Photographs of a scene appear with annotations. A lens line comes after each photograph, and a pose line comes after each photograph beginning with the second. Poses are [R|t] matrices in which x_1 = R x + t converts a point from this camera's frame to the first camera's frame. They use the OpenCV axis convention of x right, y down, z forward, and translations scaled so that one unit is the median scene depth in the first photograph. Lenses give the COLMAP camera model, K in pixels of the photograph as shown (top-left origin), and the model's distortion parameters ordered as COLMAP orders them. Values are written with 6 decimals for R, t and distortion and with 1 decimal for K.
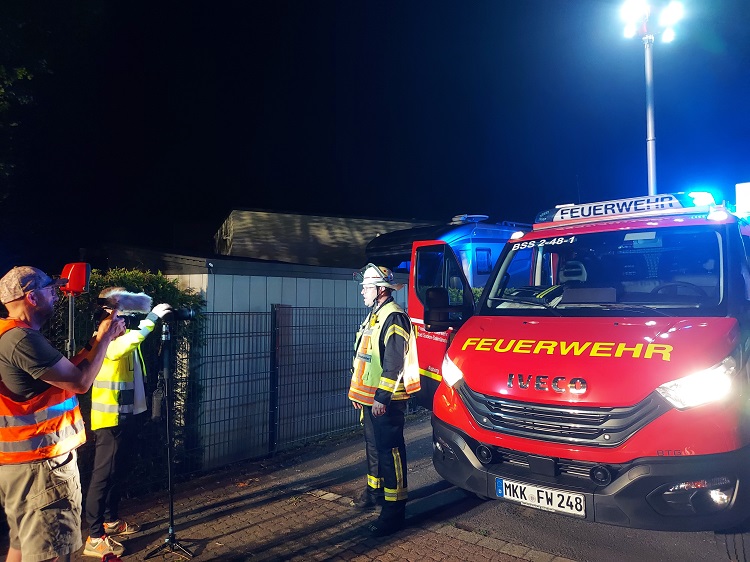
lens RADIAL K [[535.5, 0, 375.0], [0, 535.5, 281.0], [0, 0, 1]] dist [0.000023, -0.000886]
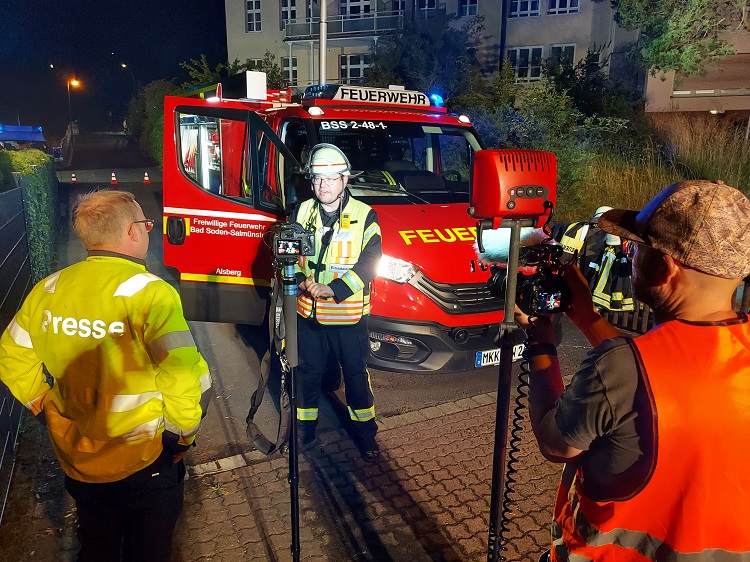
lens RADIAL K [[542.1, 0, 369.8], [0, 542.1, 284.2], [0, 0, 1]] dist [0.006837, -0.000371]
pose [[0.394416, -0.189031, 0.899279, -0.637290], [-0.055628, 0.971907, 0.228695, -0.017387], [-0.917247, -0.140226, 0.372820, 0.584743]]
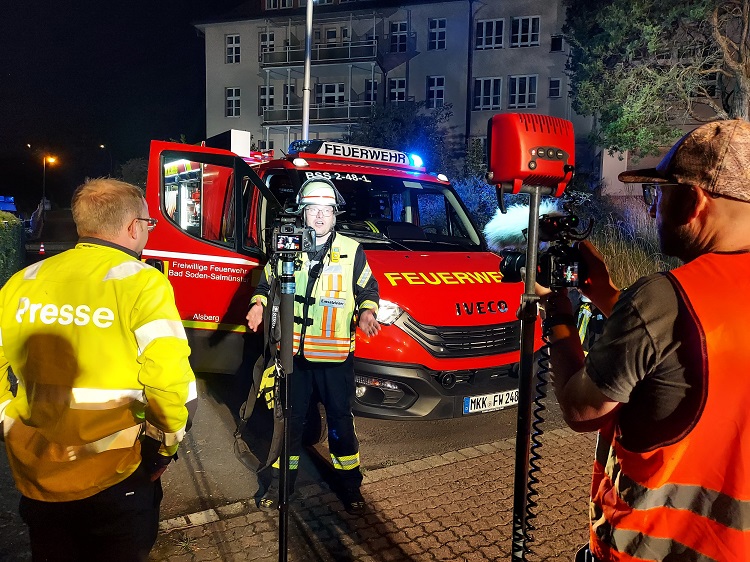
lens RADIAL K [[544.4, 0, 373.6], [0, 544.4, 273.6], [0, 0, 1]] dist [-0.008687, -0.001525]
pose [[0.338758, -0.034399, 0.940245, -0.642218], [-0.071360, 0.995514, 0.062131, 0.042170], [-0.938164, -0.088143, 0.334783, 0.602619]]
